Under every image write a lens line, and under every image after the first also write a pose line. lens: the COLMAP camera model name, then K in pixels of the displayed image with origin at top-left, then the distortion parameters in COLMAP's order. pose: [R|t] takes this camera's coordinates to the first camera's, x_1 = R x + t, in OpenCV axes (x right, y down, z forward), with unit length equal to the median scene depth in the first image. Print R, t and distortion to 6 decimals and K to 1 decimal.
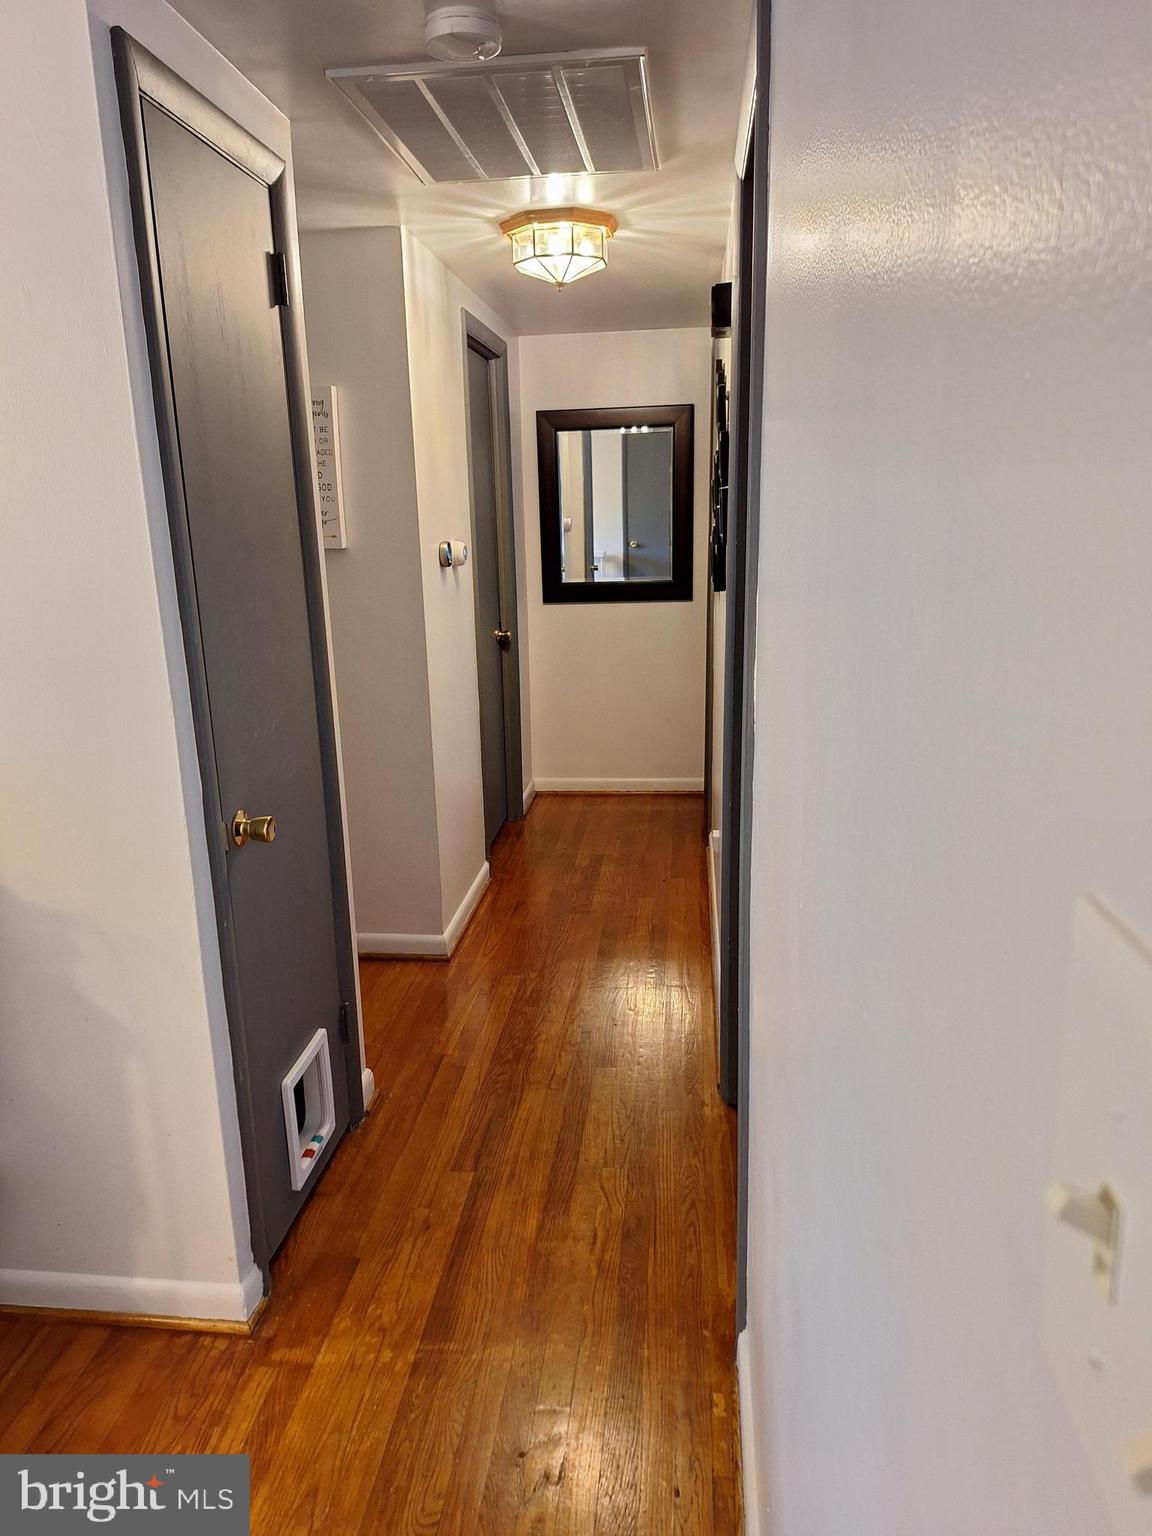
lens RADIAL K [[1057.1, 0, 577.2], [0, 1057.1, 776.6], [0, 0, 1]] dist [0.070104, -0.071720]
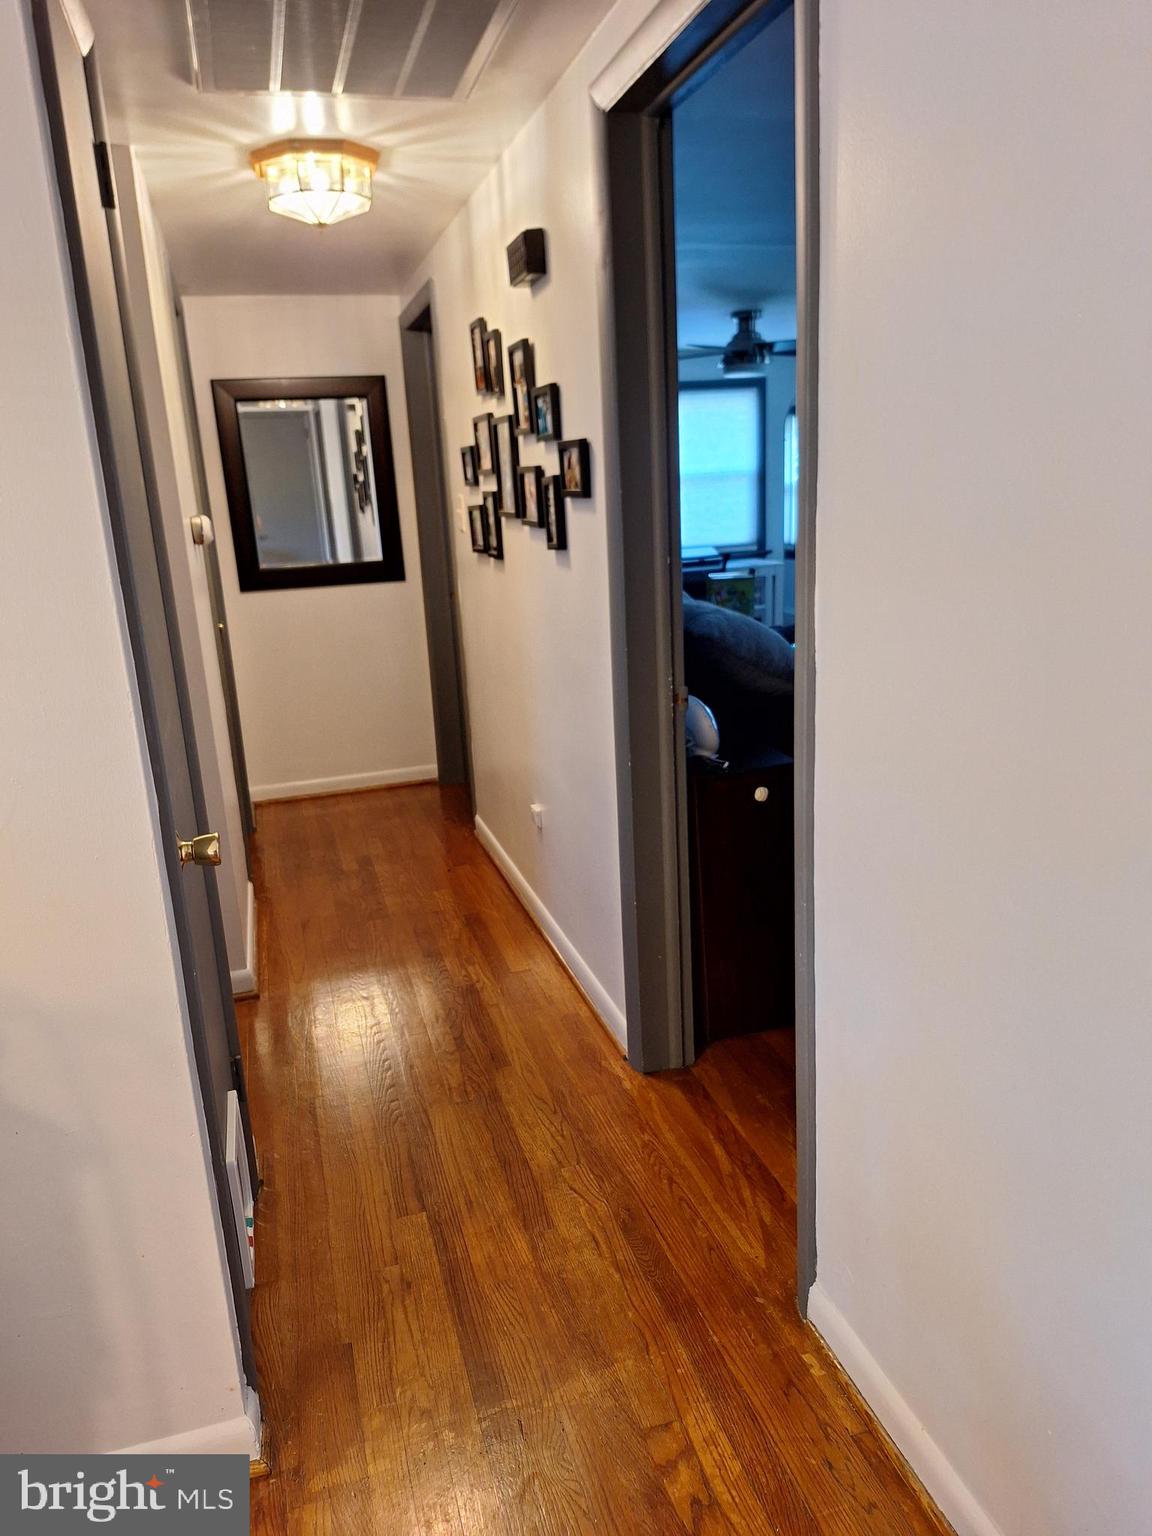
lens RADIAL K [[1057.1, 0, 563.7], [0, 1057.1, 772.0], [0, 0, 1]] dist [0.070104, -0.071720]
pose [[0.925271, -0.126042, 0.357752, -0.246889], [0.126113, 0.991744, 0.023236, 0.001320], [-0.357727, 0.023617, 0.933528, 0.111934]]
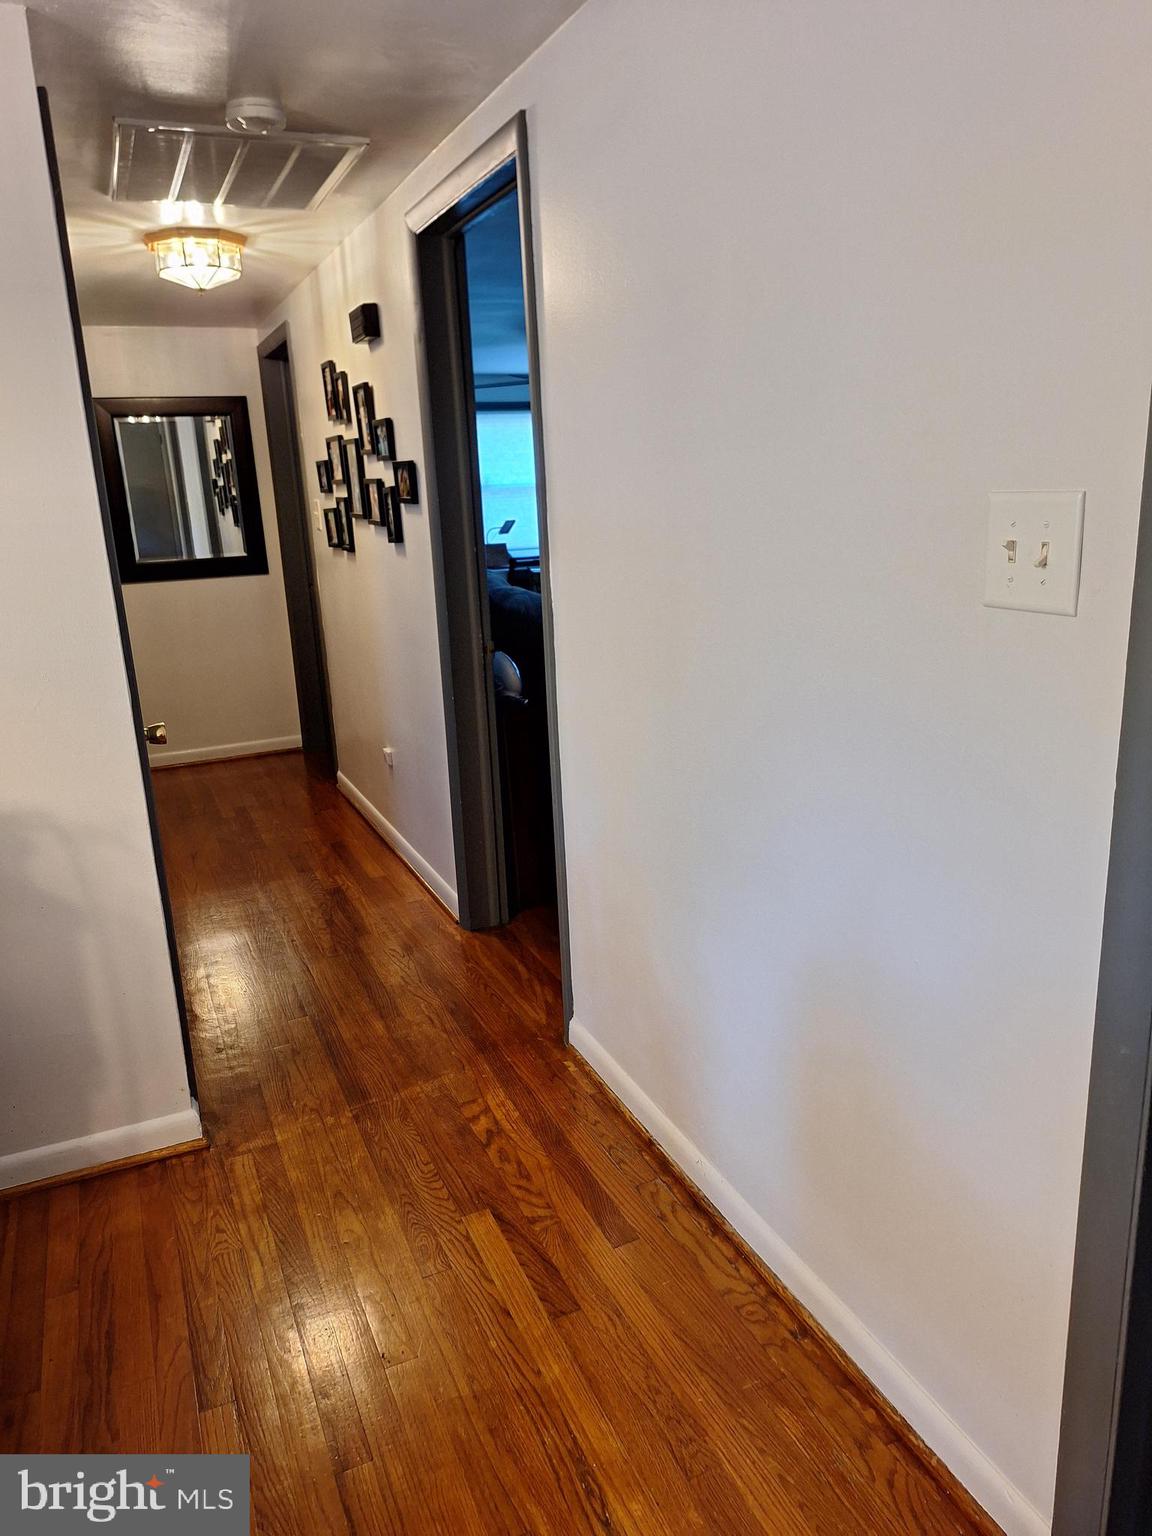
lens RADIAL K [[1057.1, 0, 579.8], [0, 1057.1, 767.5], [0, 0, 1]] dist [0.070104, -0.071720]
pose [[0.860927, -0.145884, 0.487362, -0.361342], [0.148977, 0.988301, 0.032664, 0.087668], [-0.486425, 0.044484, 0.872589, -0.225616]]
